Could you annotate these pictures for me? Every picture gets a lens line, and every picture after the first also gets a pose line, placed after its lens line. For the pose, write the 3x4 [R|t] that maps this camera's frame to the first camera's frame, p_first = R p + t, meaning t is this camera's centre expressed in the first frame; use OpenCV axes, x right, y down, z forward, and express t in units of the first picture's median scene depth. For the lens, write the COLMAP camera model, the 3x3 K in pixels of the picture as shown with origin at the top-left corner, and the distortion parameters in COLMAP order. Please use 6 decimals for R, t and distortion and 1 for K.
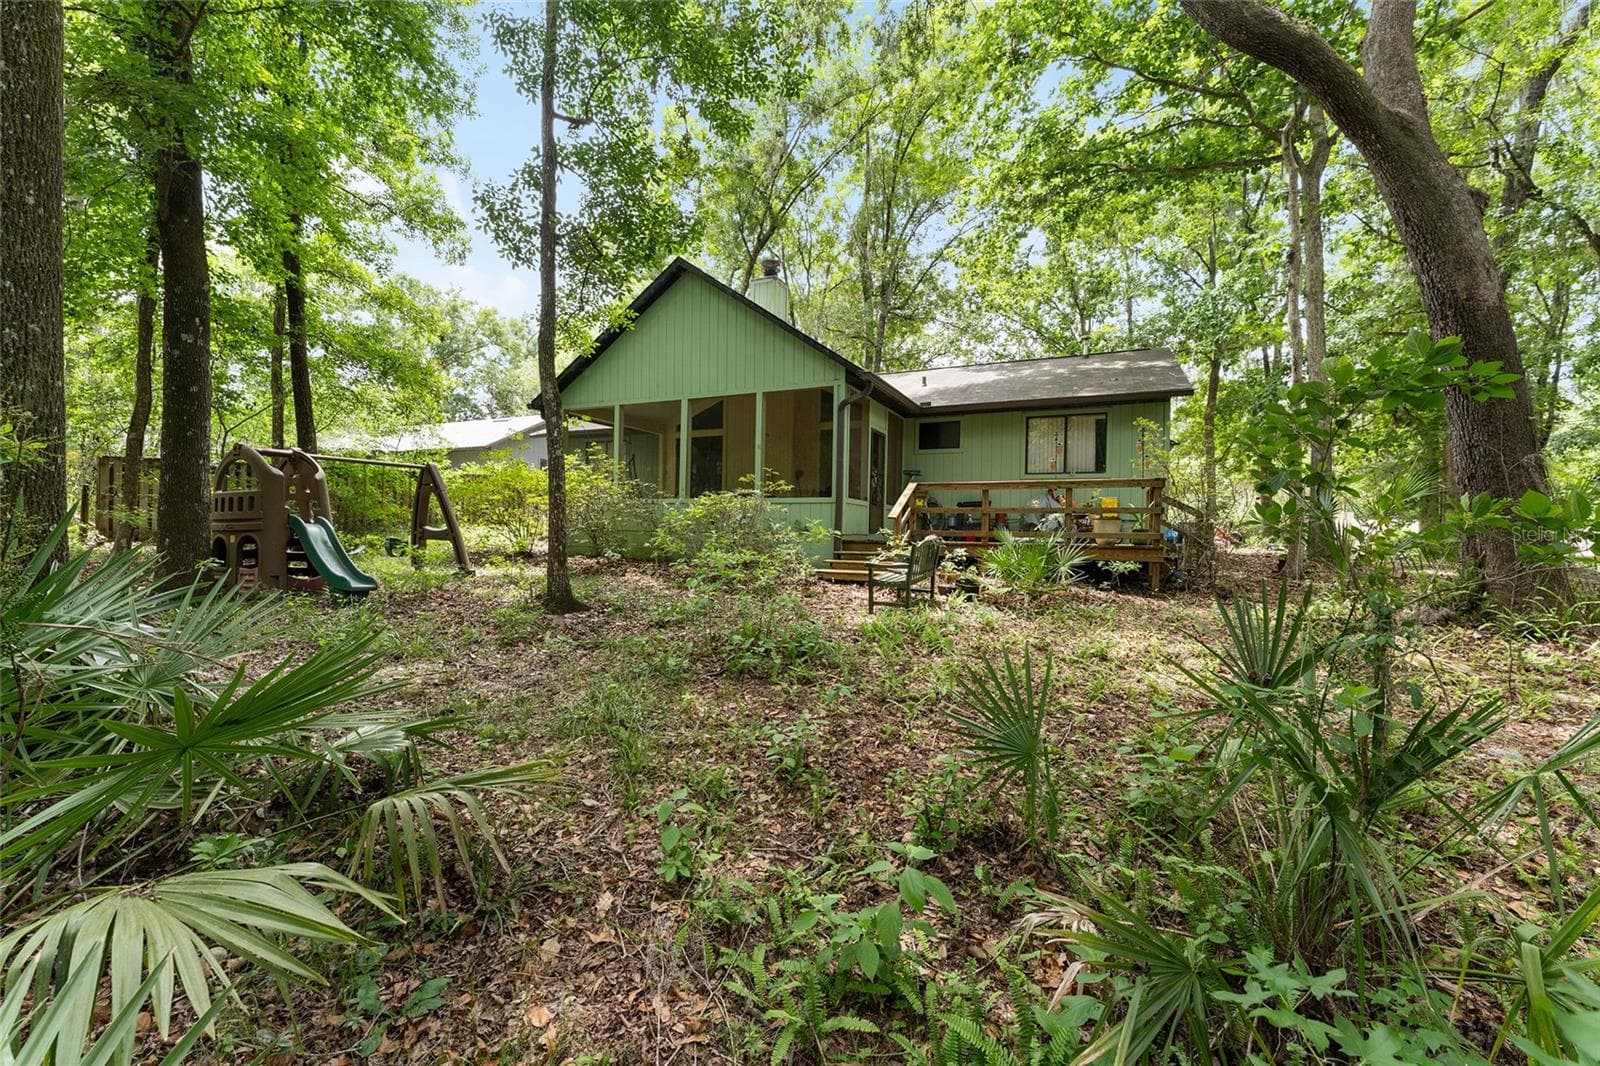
lens RADIAL K [[643.3, 0, 794.7], [0, 643.3, 534.2], [0, 0, 1]] dist [-0.005556, -0.000253]
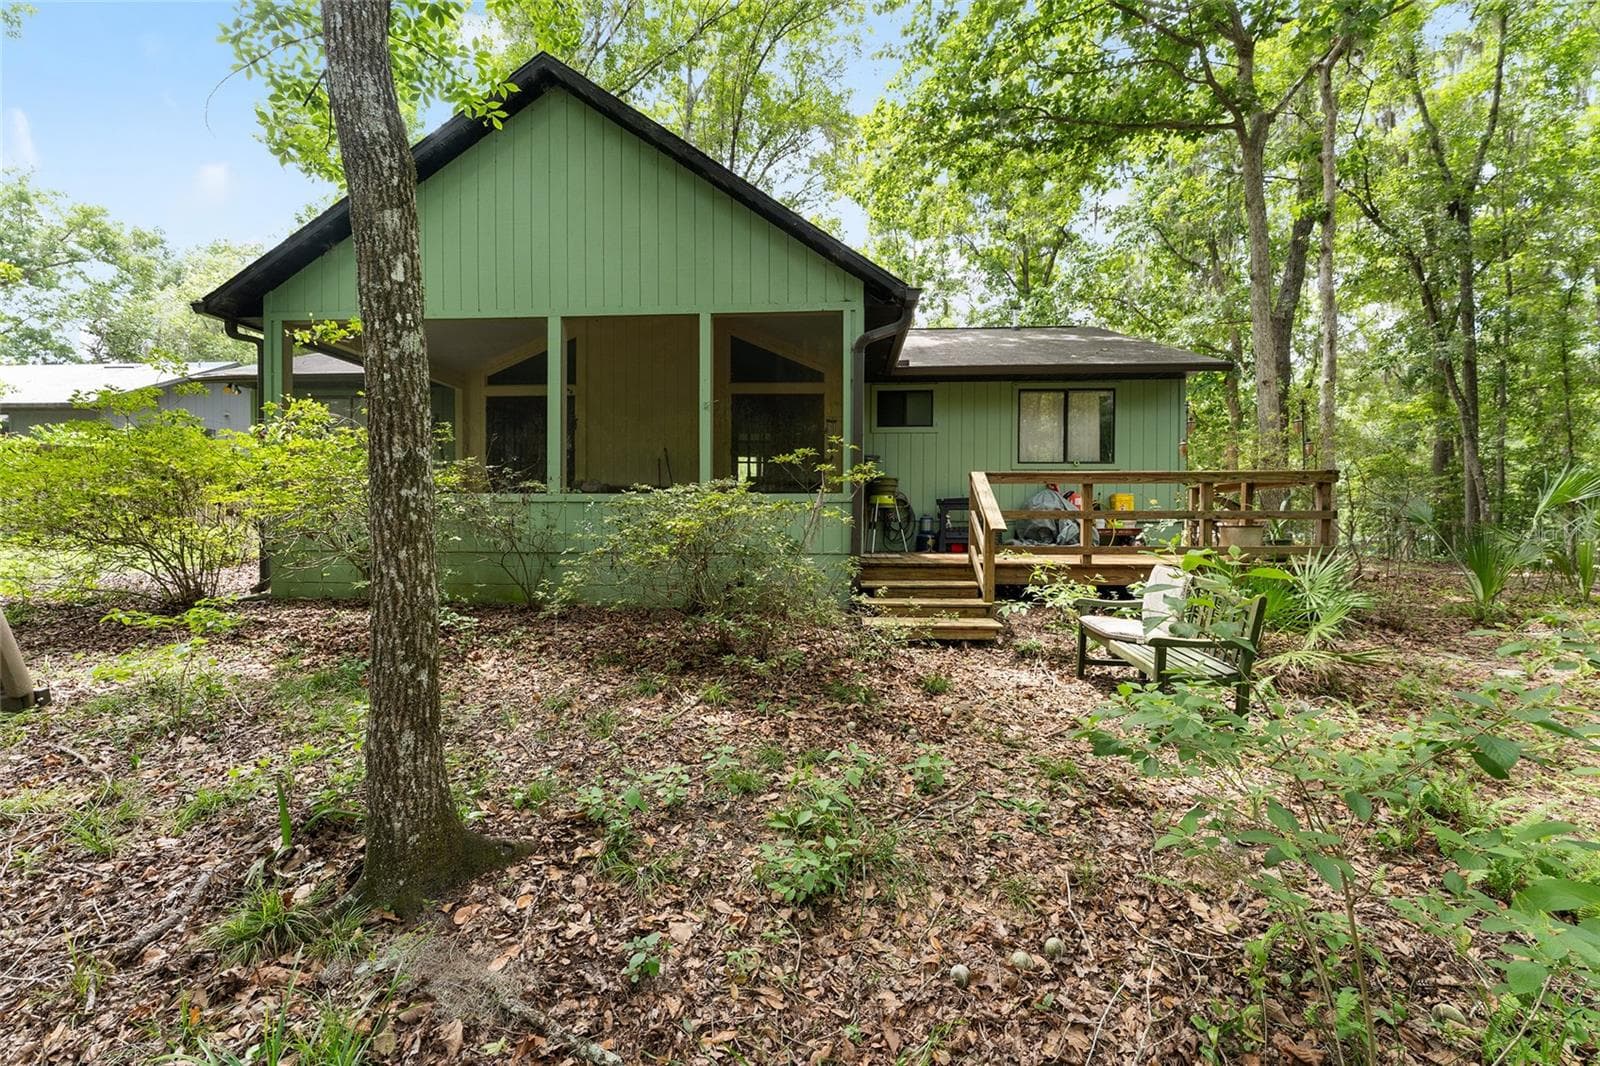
lens RADIAL K [[643.3, 0, 794.7], [0, 643.3, 534.2], [0, 0, 1]] dist [-0.005556, -0.000253]
pose [[0.927319, -0.021427, 0.373659, -0.183376], [0.019438, 0.999770, 0.009090, -0.021000], [-0.373768, -0.001167, 0.927522, 0.388454]]
